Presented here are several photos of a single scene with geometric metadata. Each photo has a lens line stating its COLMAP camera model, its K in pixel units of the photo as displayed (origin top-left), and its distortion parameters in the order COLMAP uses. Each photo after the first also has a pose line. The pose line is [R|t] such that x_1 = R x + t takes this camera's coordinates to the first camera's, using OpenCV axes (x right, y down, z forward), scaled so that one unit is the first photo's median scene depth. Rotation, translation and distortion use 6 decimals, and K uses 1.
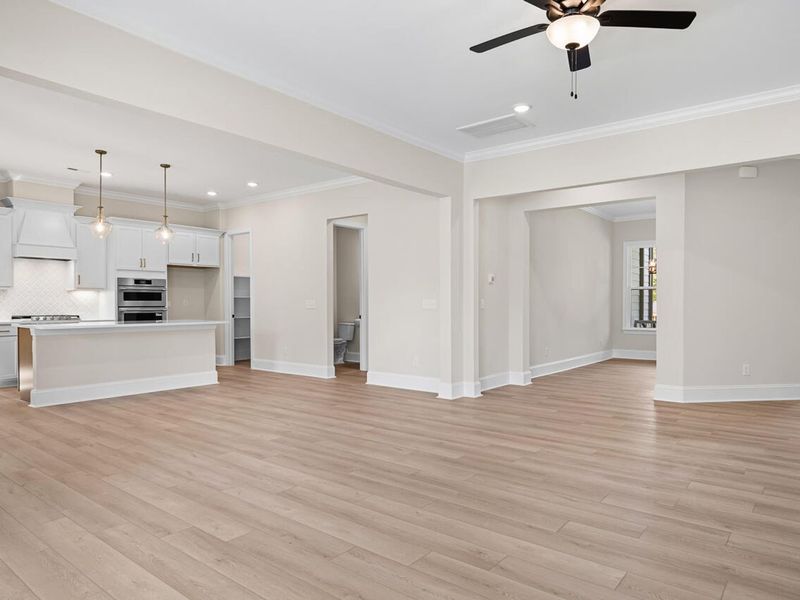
lens RADIAL K [[522.5, 0, 437.3], [0, 522.5, 312.2], [0, 0, 1]] dist [-0.003508, -0.000024]
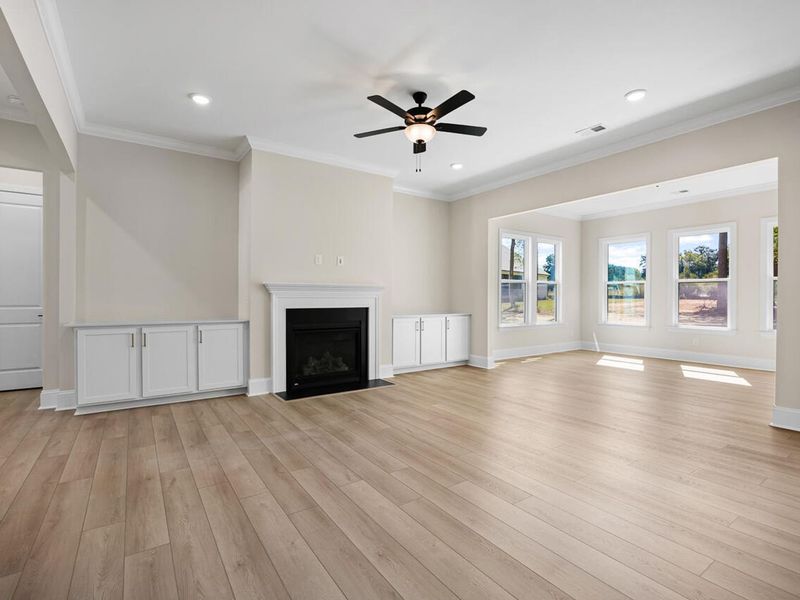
lens RADIAL K [[391.3, 0, 400.0], [0, 391.3, 300.0], [0, 0, 1]] dist [-0.003751, -0.000456]
pose [[-0.944793, -0.005297, 0.327624, -0.035738], [-0.000044, 0.999871, 0.016038, -0.012069], [-0.327667, 0.015138, -0.944672, 0.867586]]
